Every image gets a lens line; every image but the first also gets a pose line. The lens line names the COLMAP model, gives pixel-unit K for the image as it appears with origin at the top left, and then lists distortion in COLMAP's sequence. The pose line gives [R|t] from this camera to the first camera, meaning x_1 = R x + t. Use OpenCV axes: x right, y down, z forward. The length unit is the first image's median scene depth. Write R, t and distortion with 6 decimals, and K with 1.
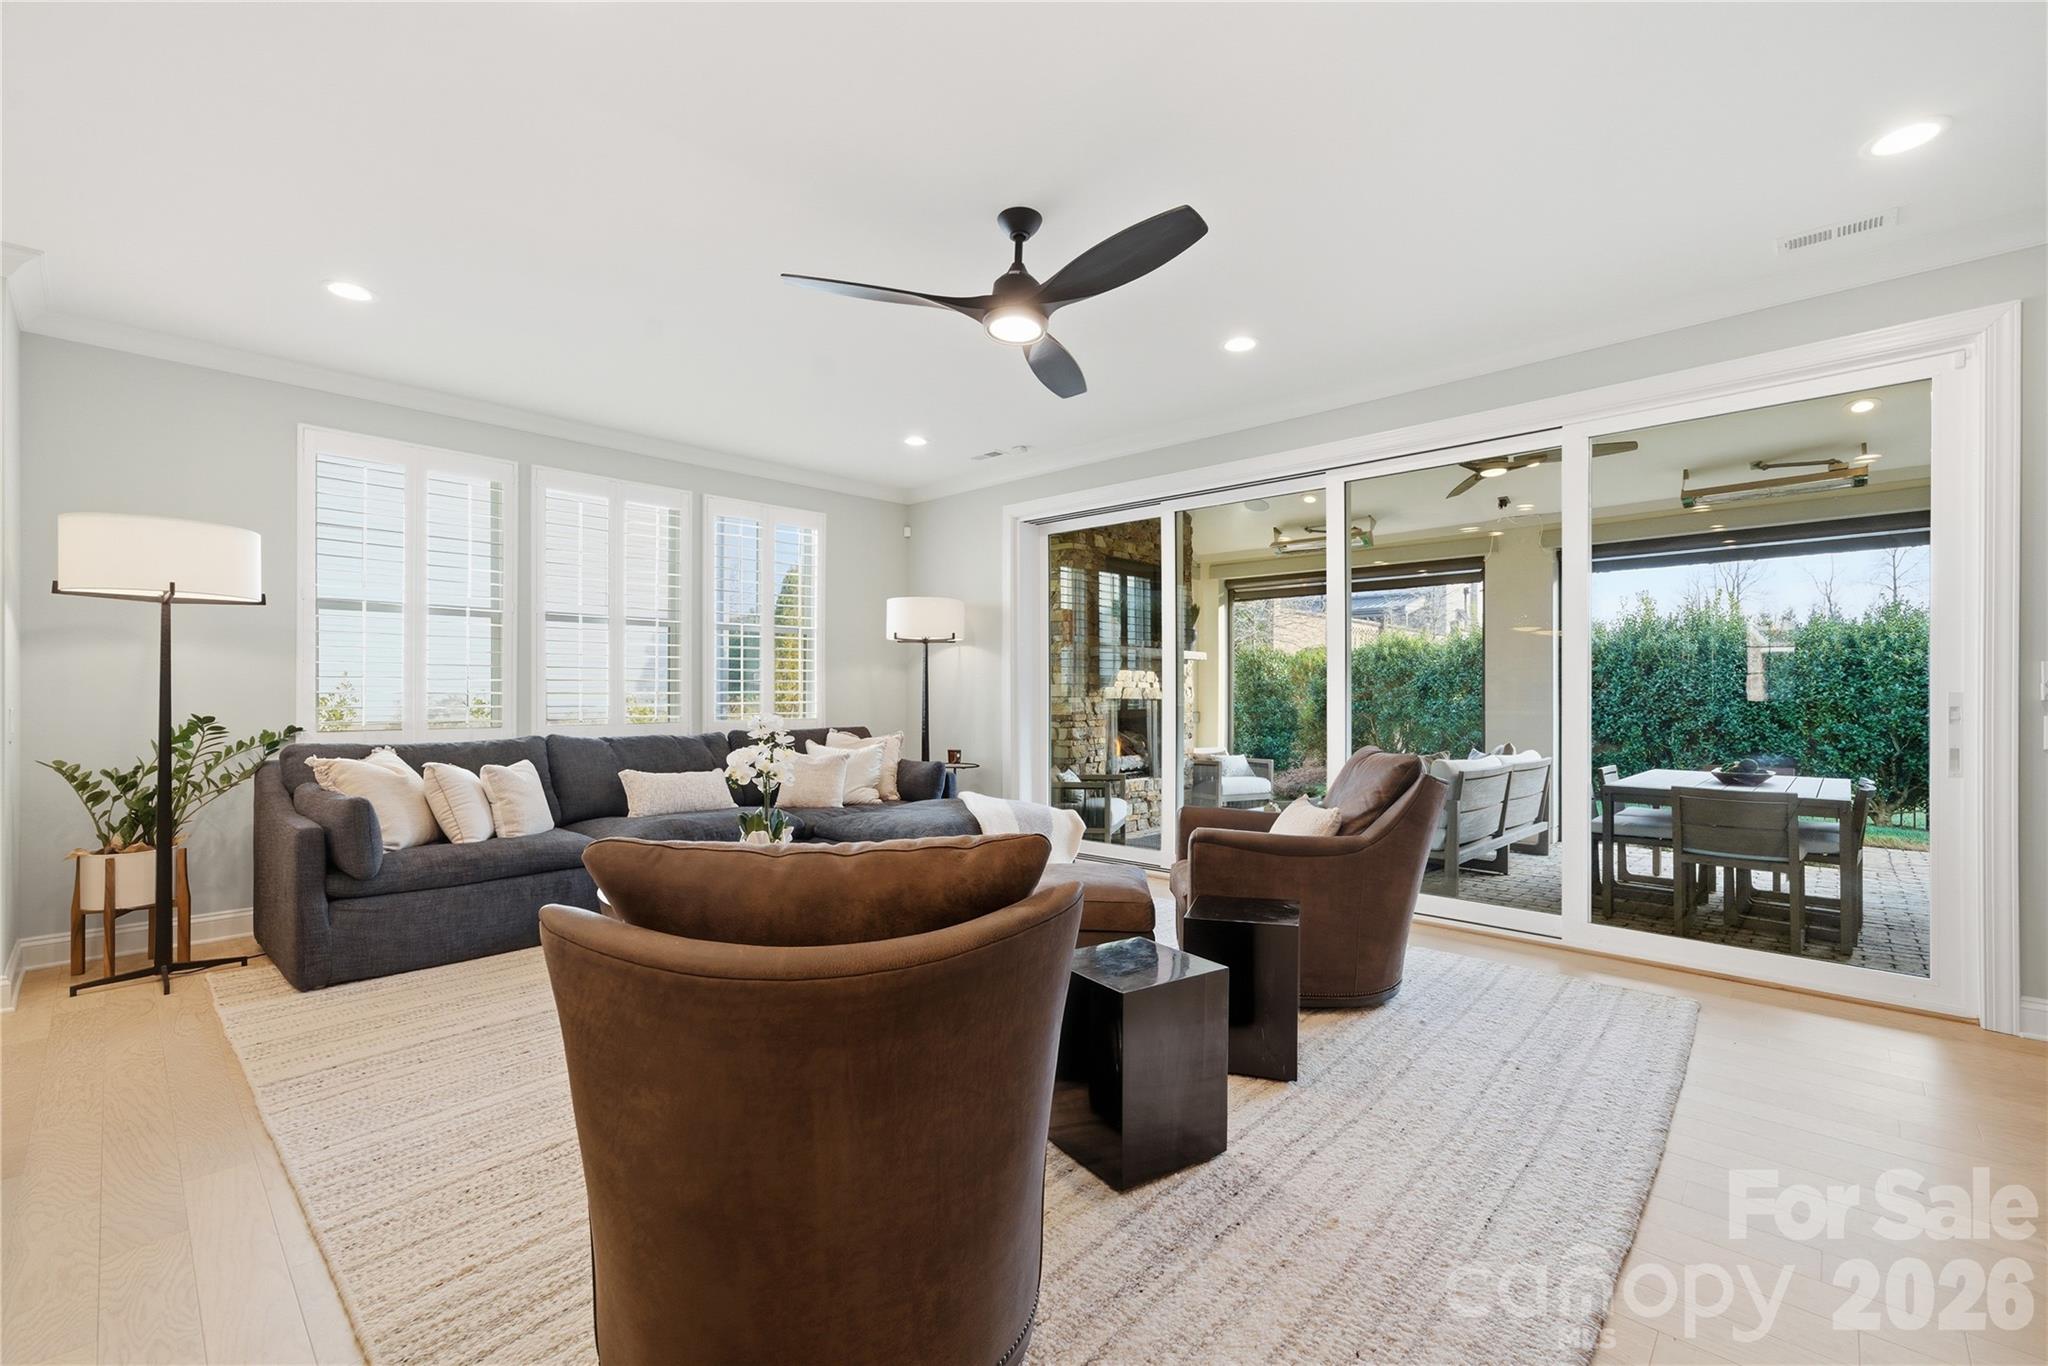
lens RADIAL K [[862.0, 0, 1033.2], [0, 862.0, 691.9], [0, 0, 1]] dist [-0.000034, 0.001545]
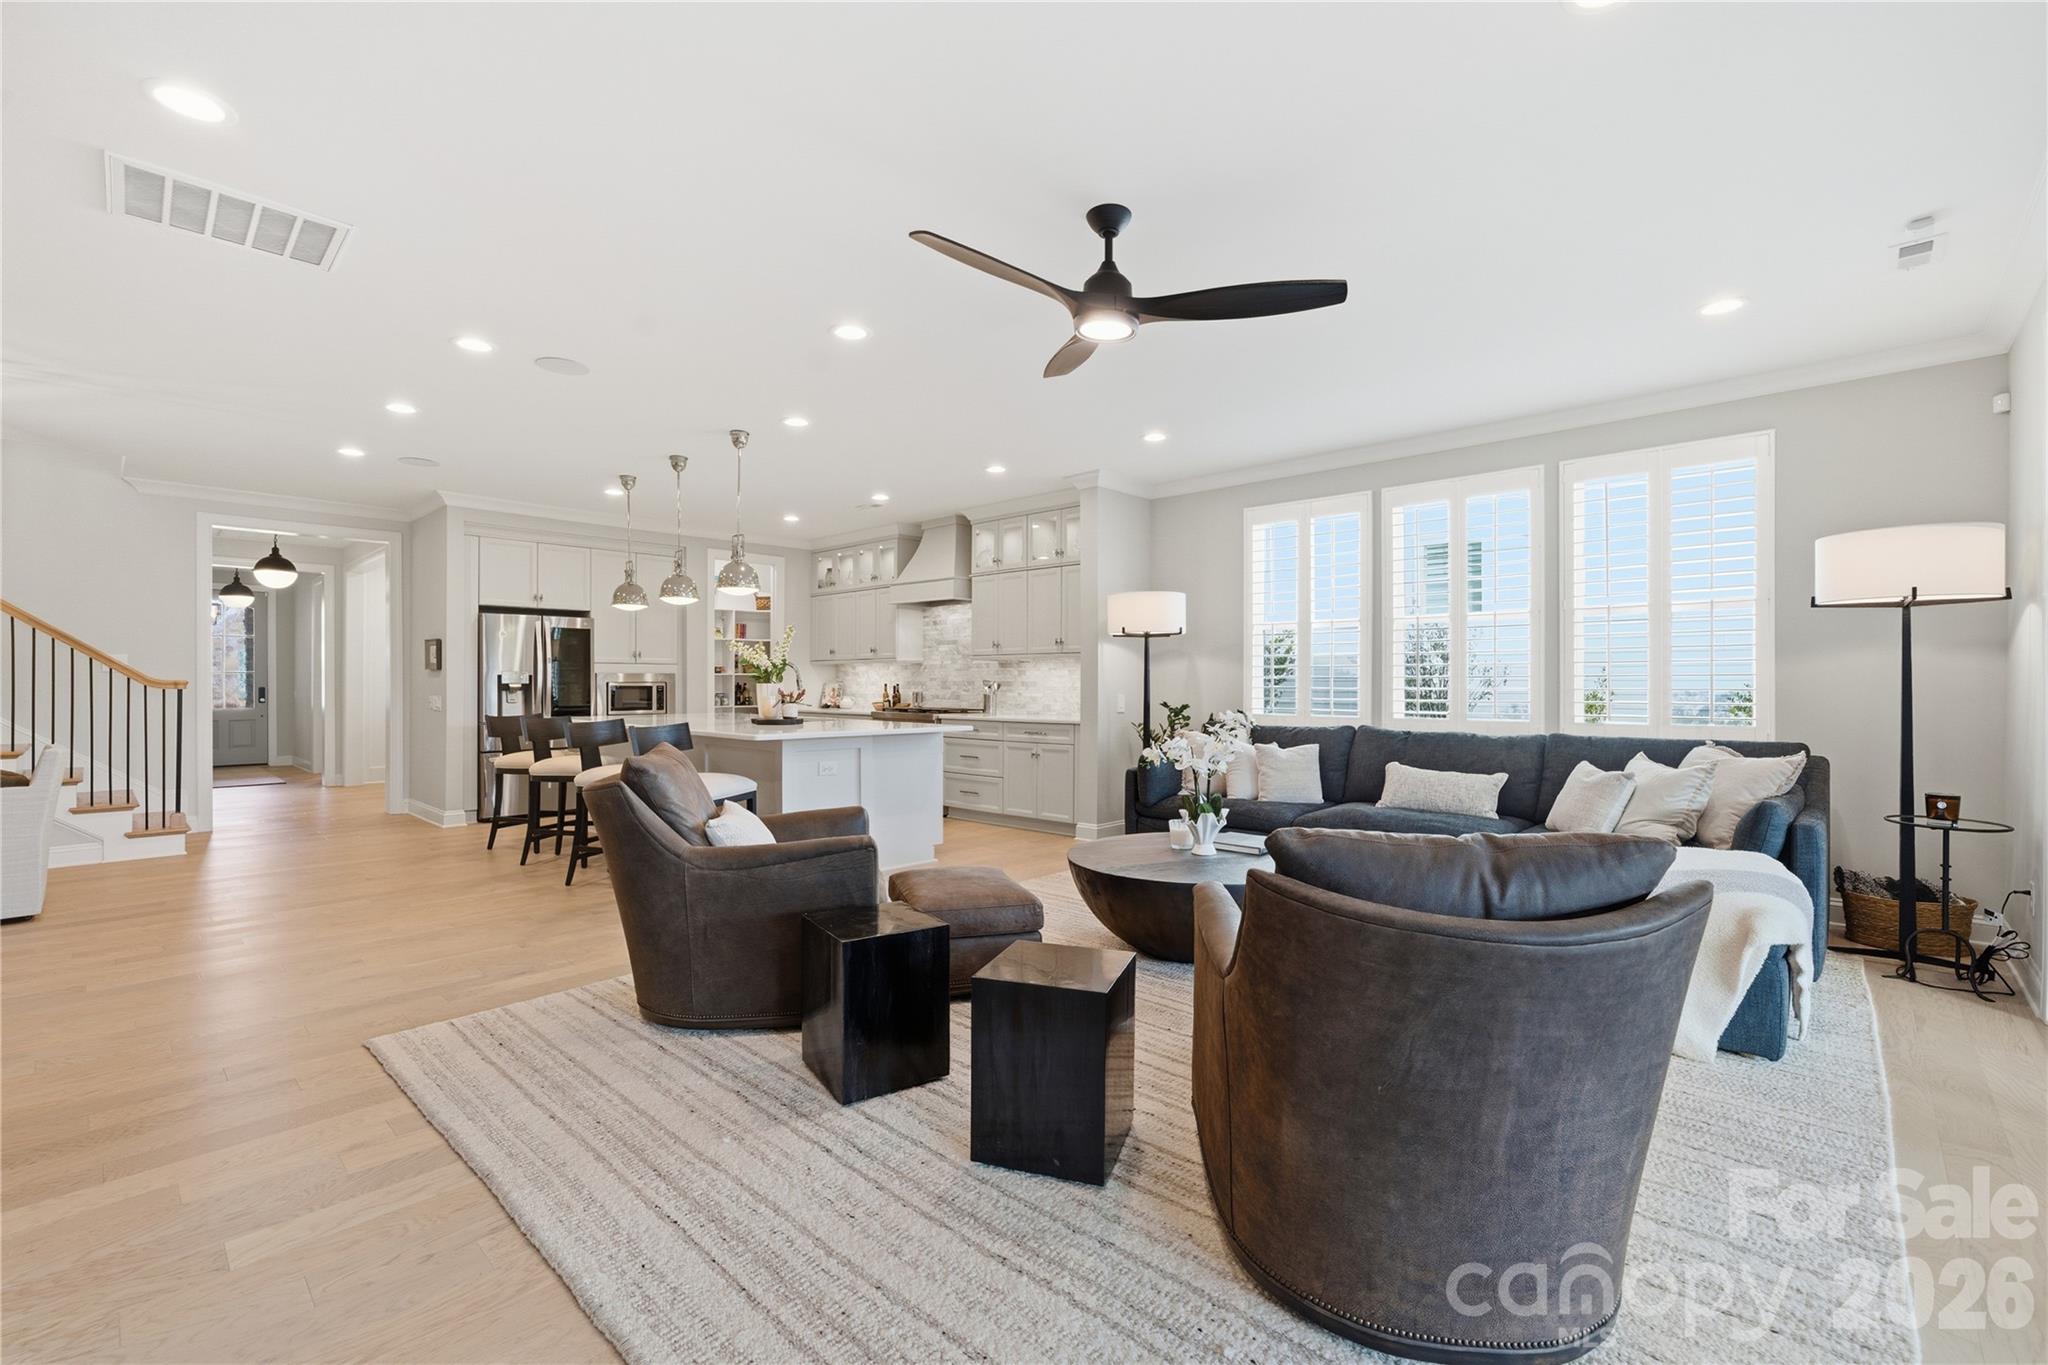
lens RADIAL K [[882.9, 0, 1036.9], [0, 882.9, 682.4], [0, 0, 1]] dist [-0.027075, -0.000087]
pose [[-0.001044, -0.007000, -0.999975, 0.698145], [-0.007869, 0.999945, -0.006991, 0.004593], [0.999968, 0.007861, -0.001099, 0.652836]]
